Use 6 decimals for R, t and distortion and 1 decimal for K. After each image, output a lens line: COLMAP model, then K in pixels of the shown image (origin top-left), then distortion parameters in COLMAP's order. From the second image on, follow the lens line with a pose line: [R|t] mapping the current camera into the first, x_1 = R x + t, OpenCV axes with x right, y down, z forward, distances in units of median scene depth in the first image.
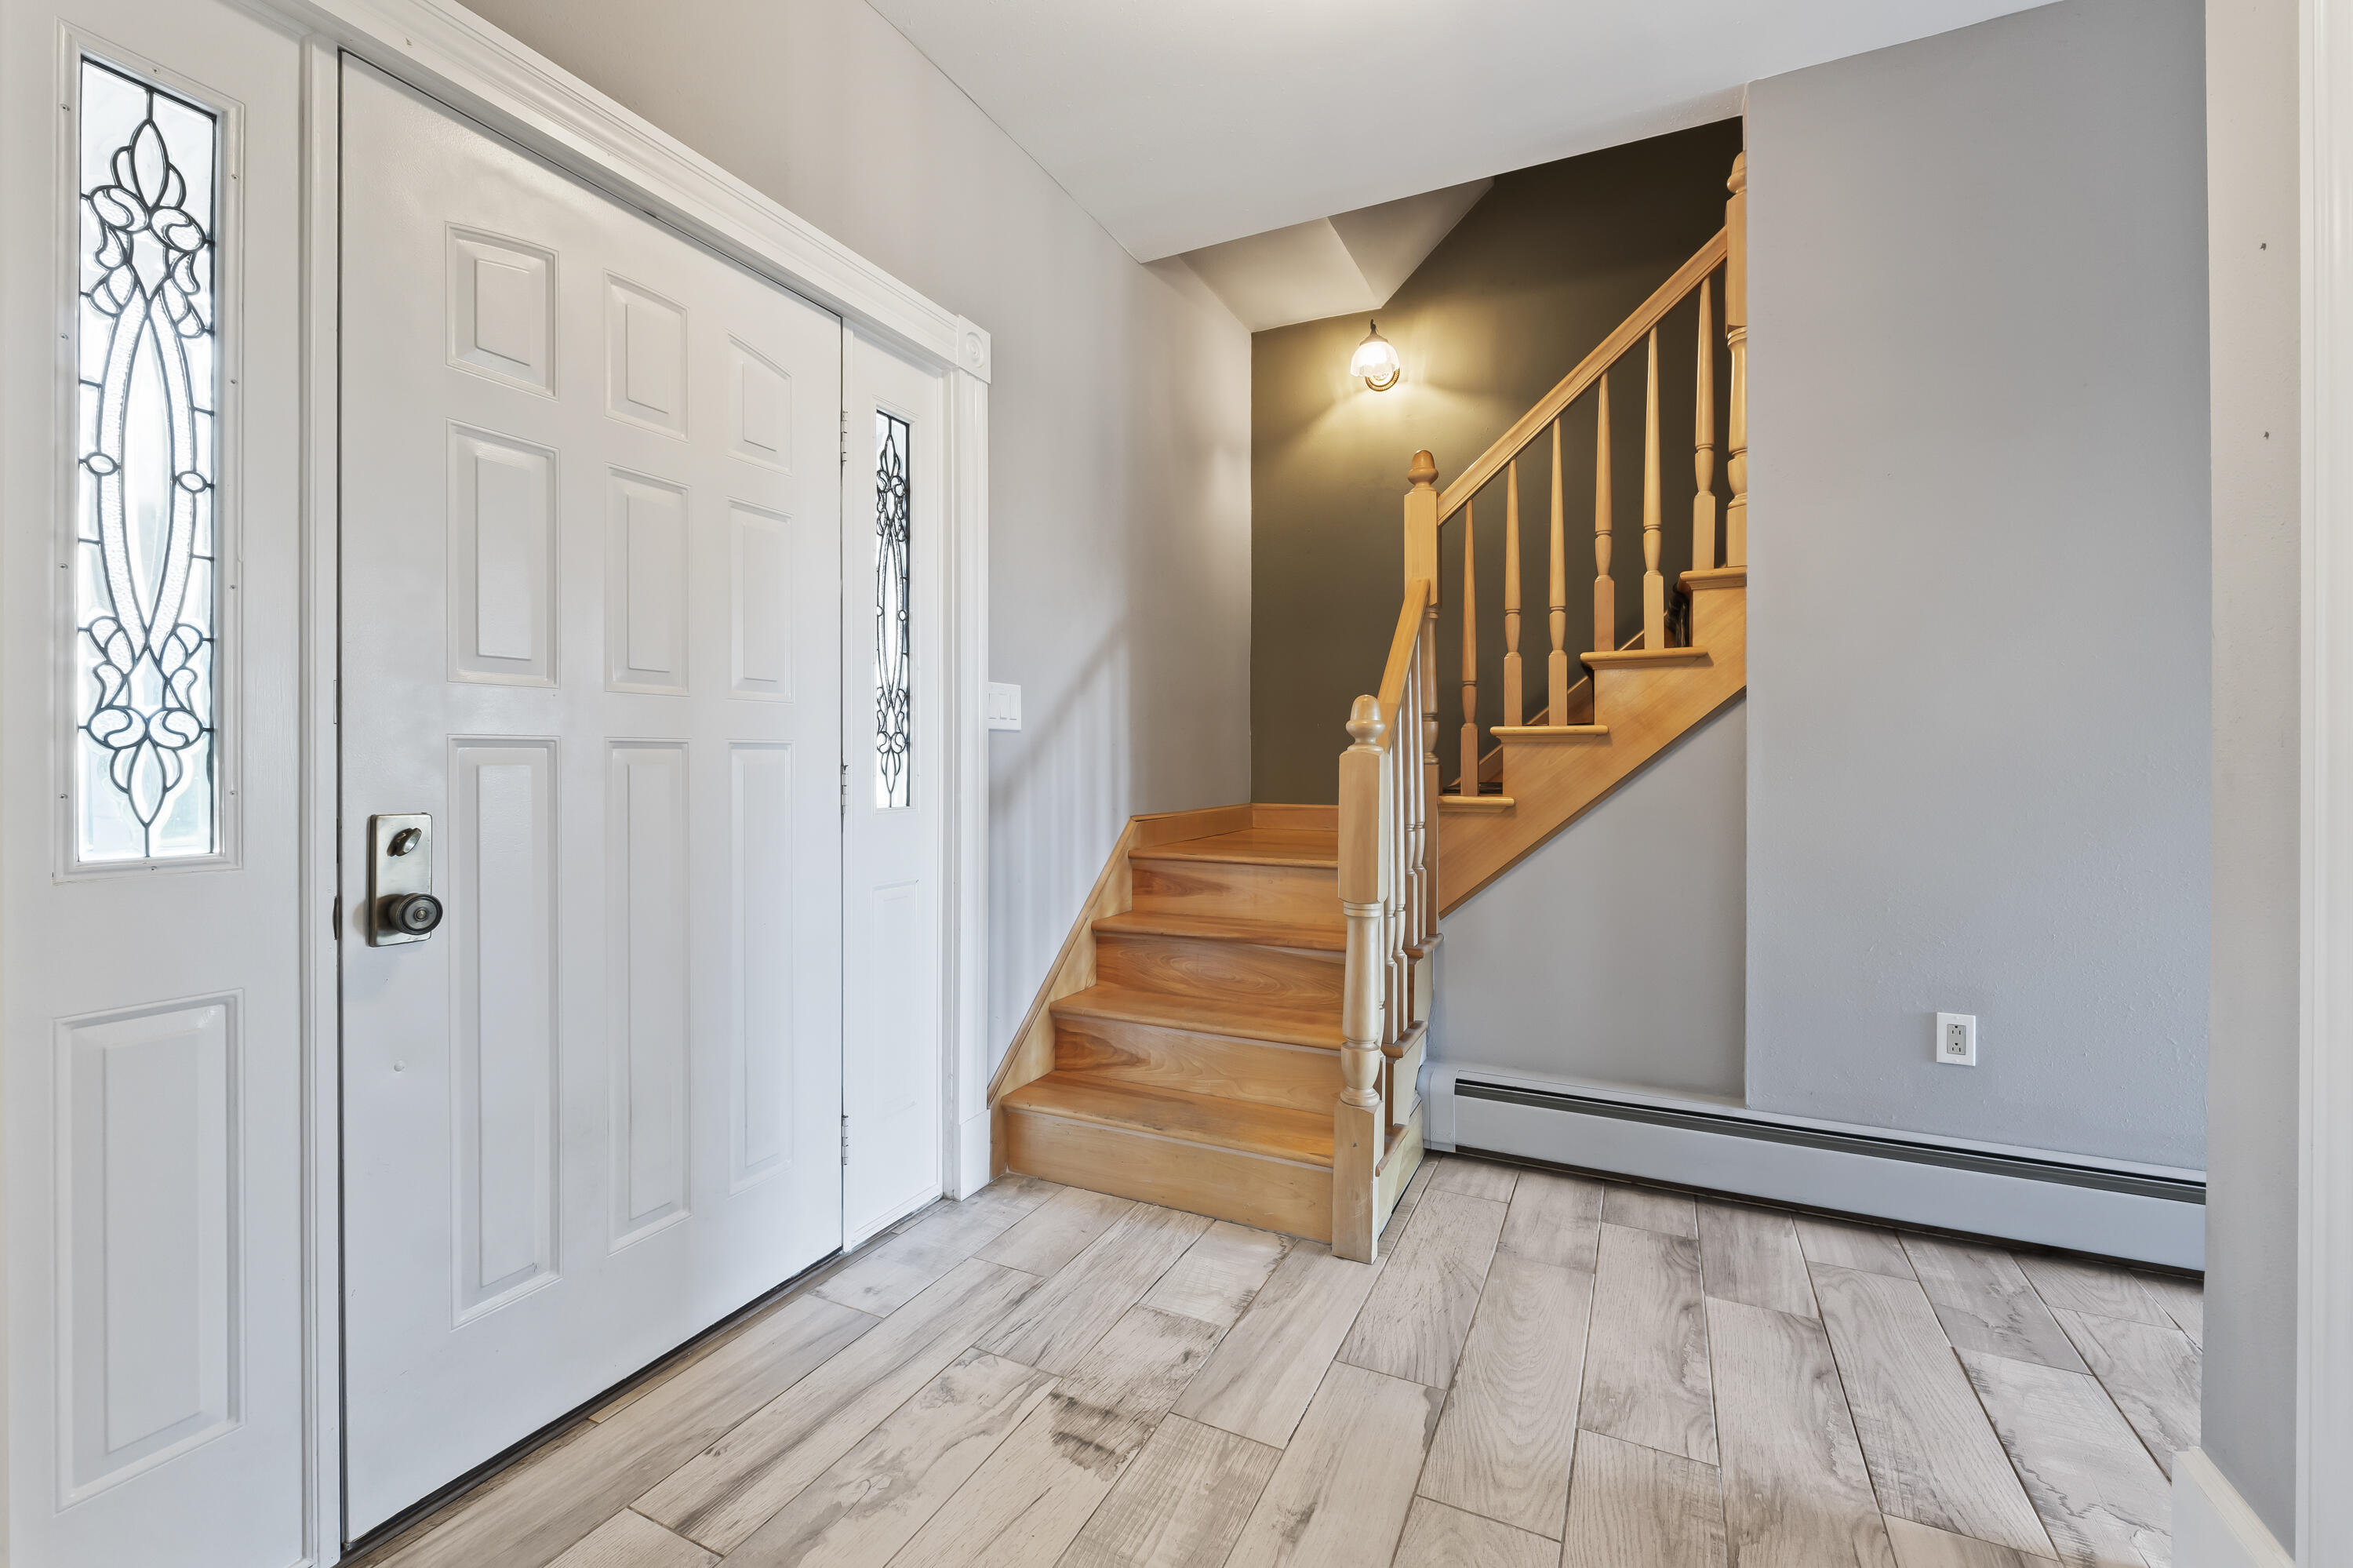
lens RADIAL K [[985.7, 0, 1175.1], [0, 985.7, 772.5], [0, 0, 1]] dist [0.000241, 0.000021]
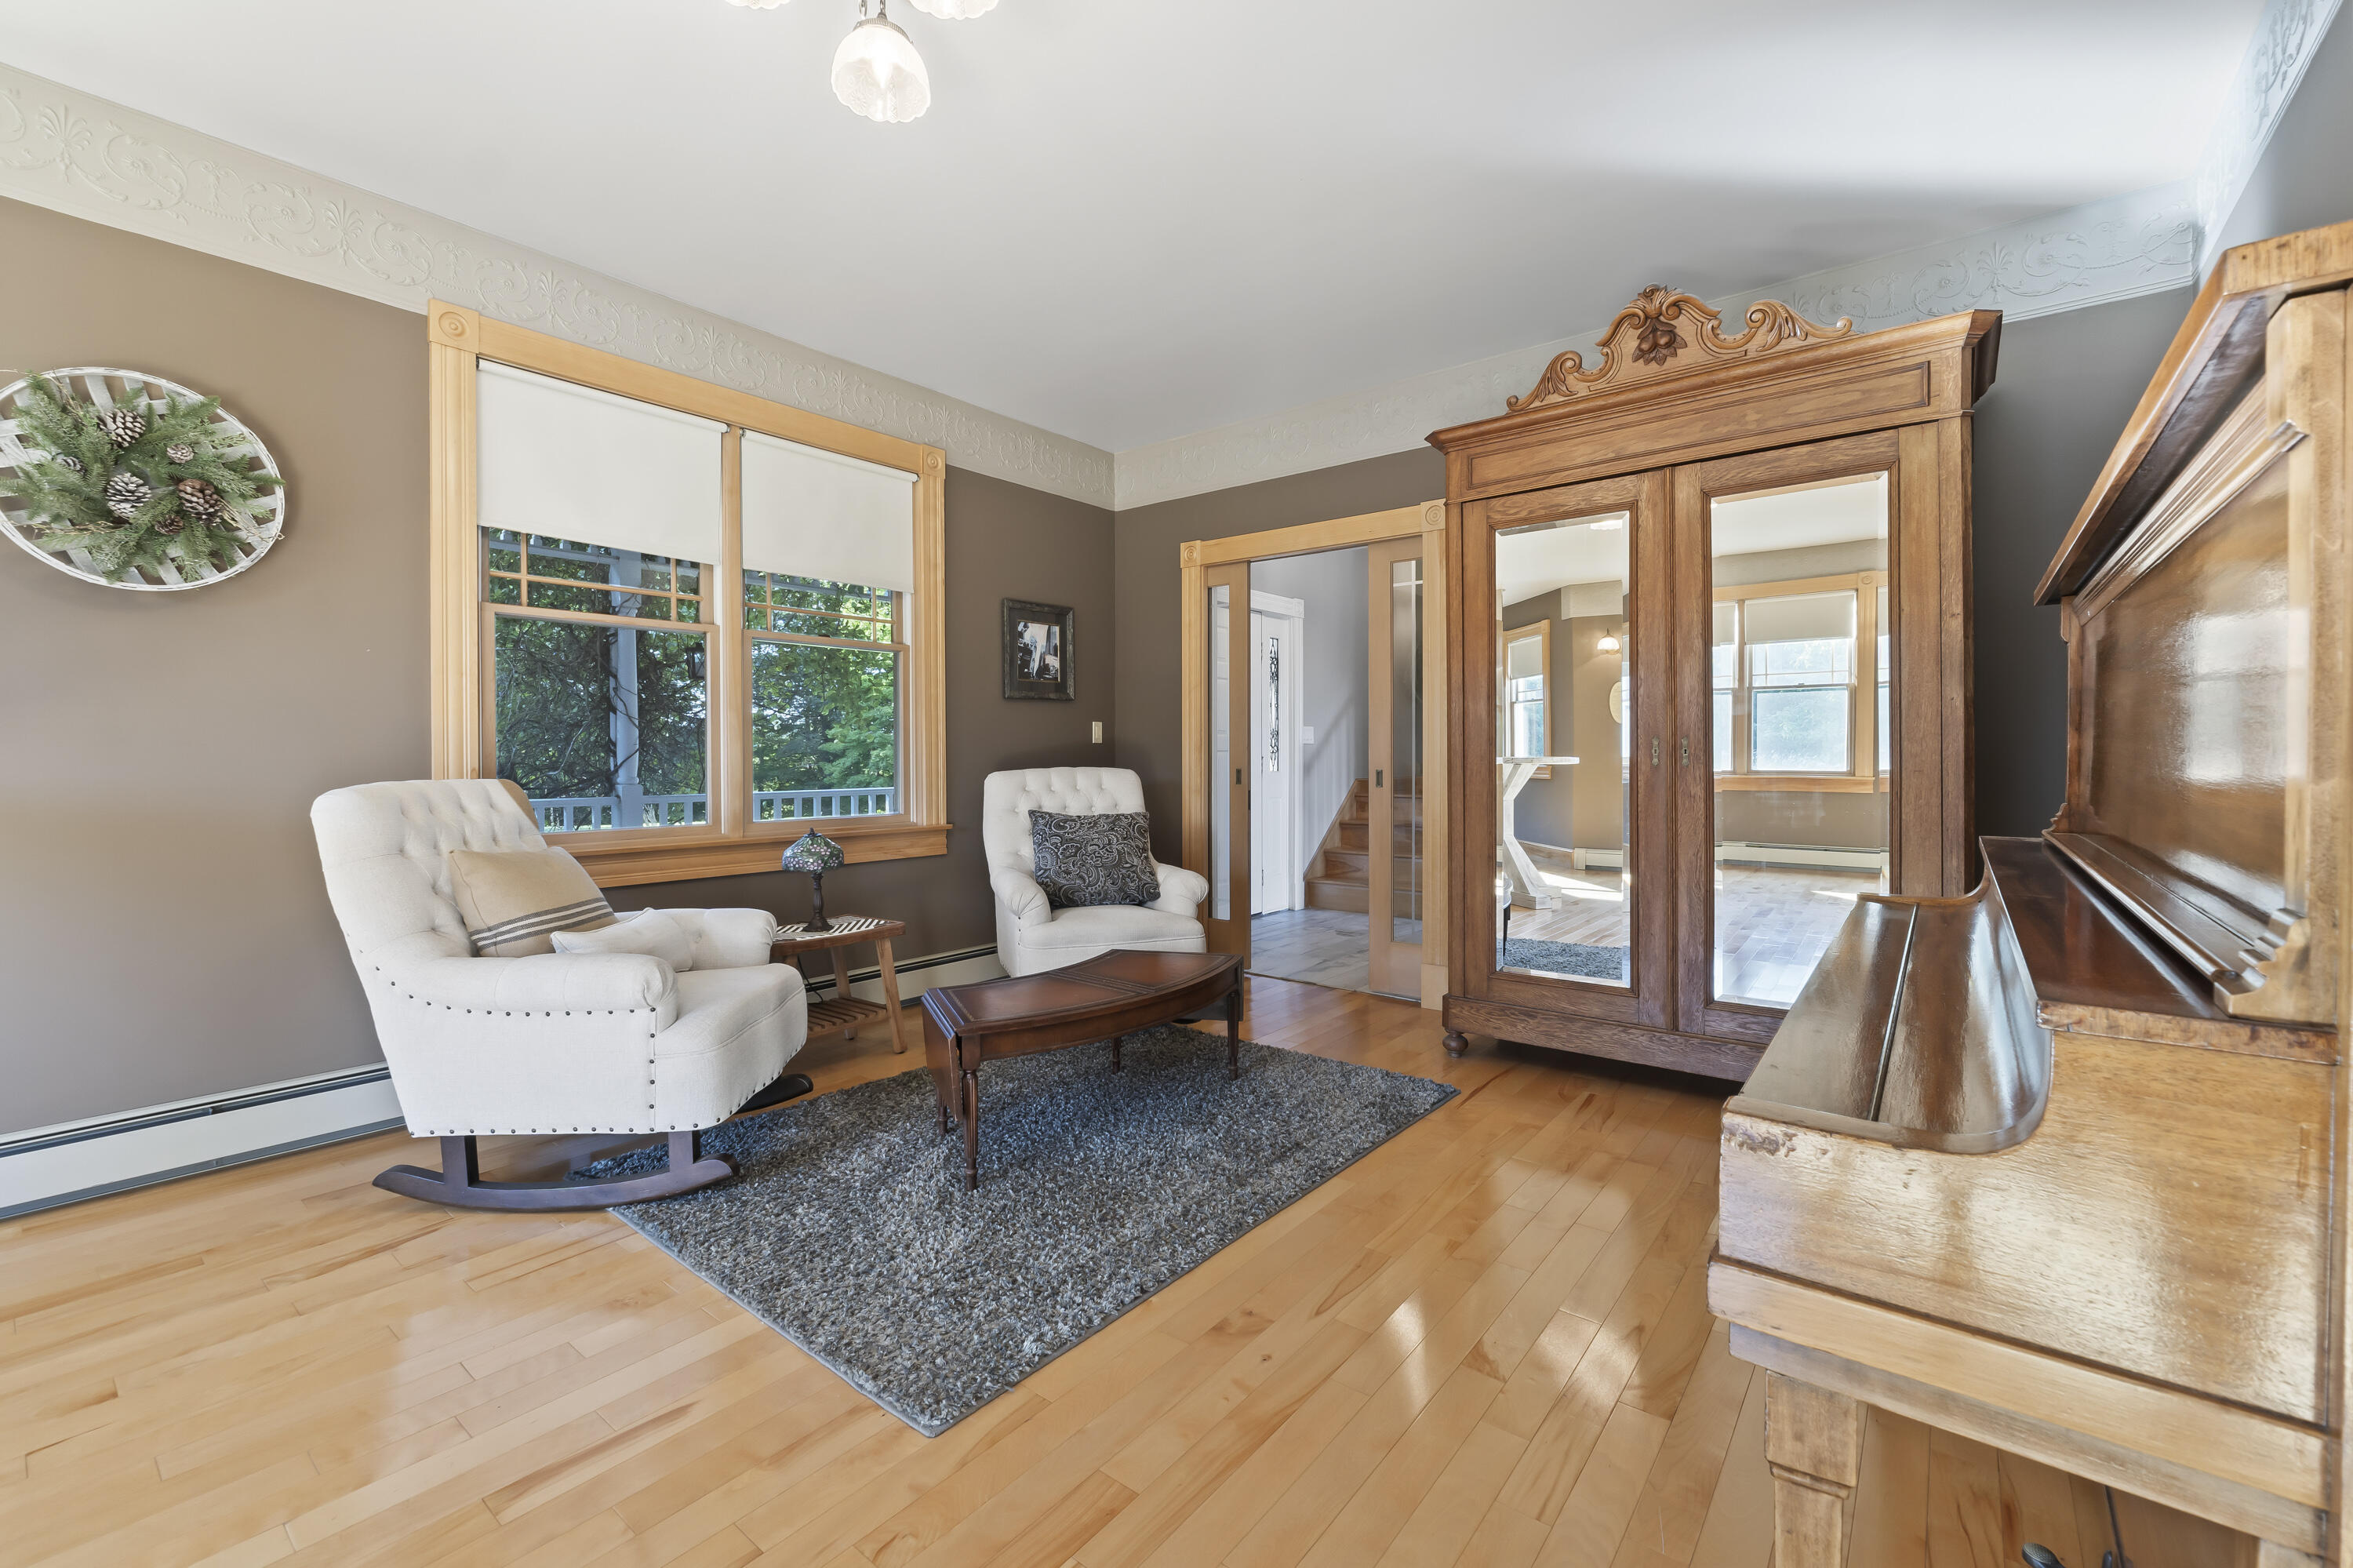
lens RADIAL K [[985.7, 0, 1178.3], [0, 985.7, 770.6], [0, 0, 1]] dist [0.000241, 0.000021]
pose [[0.976845, -0.003548, -0.213917, 0.056545], [0.004984, 0.999969, 0.006173, 0.012470], [0.213888, -0.007097, 0.976832, -1.721652]]
